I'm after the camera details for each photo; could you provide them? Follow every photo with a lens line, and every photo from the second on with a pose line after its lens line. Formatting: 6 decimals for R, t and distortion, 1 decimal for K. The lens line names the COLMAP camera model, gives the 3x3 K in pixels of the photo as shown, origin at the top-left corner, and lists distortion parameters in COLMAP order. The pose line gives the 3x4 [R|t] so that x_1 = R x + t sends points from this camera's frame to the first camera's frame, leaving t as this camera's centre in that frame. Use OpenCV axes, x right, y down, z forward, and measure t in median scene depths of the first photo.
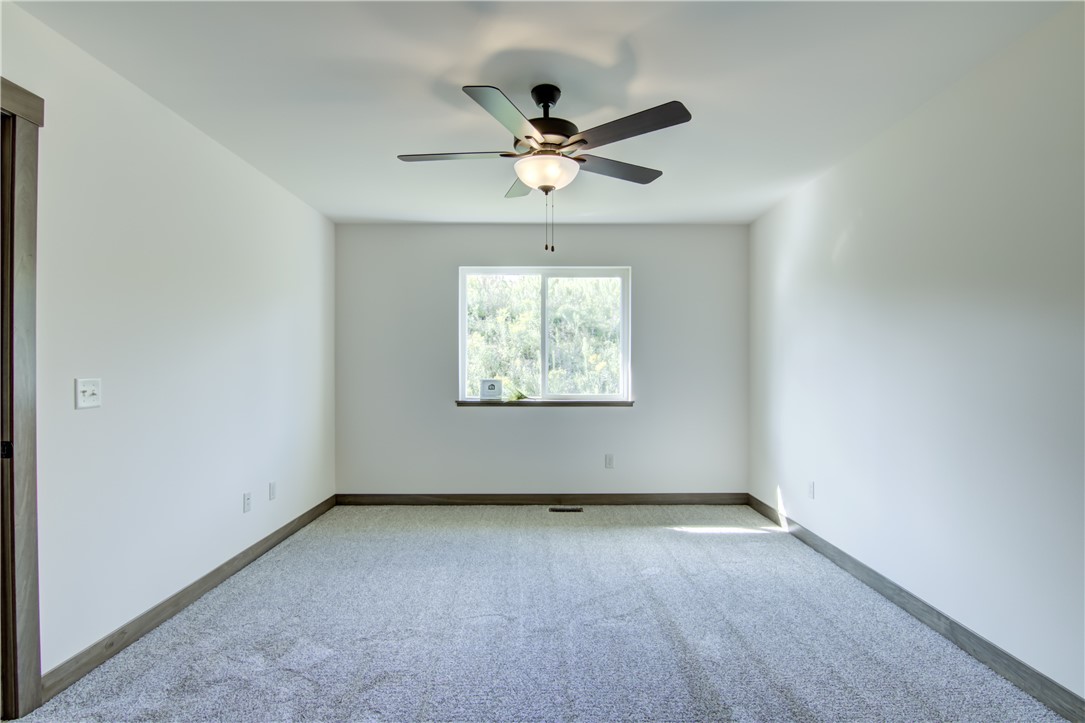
lens RADIAL K [[556.8, 0, 542.5], [0, 556.8, 361.5], [0, 0, 1]] dist [0.001024, -0.009400]
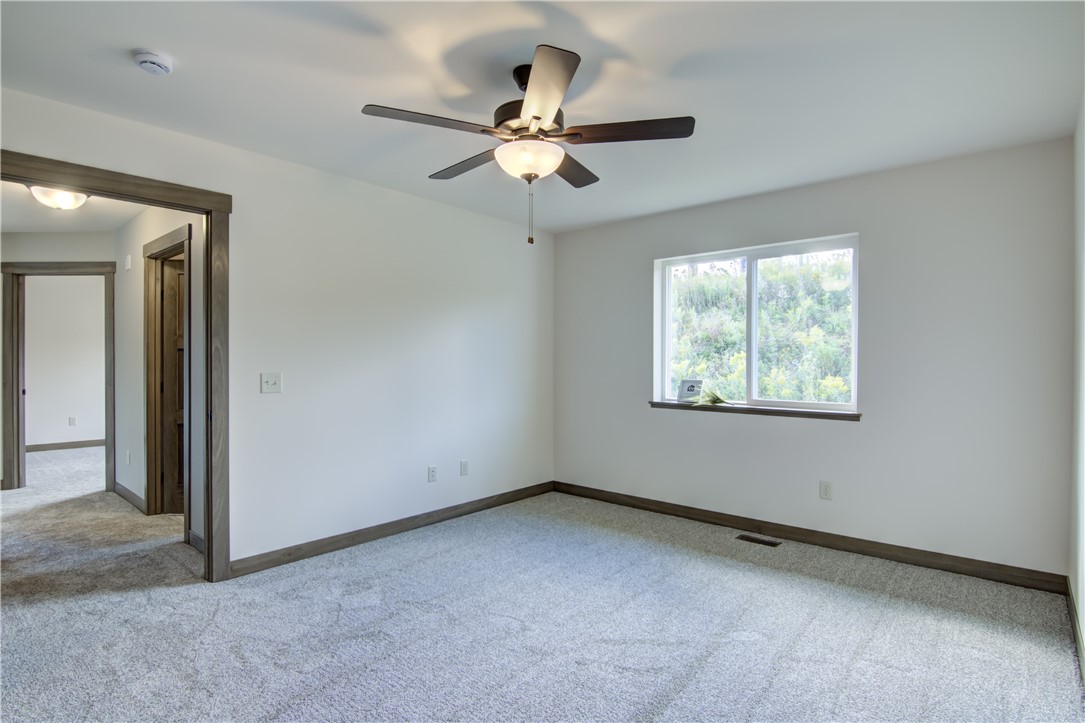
lens RADIAL K [[556.8, 0, 542.5], [0, 556.8, 361.5], [0, 0, 1]] dist [0.001024, -0.009400]
pose [[0.746809, 0.004005, -0.665026, 0.435902], [0.001922, 0.999965, 0.008180, -0.007406], [0.665035, -0.007387, 0.746775, 0.215343]]
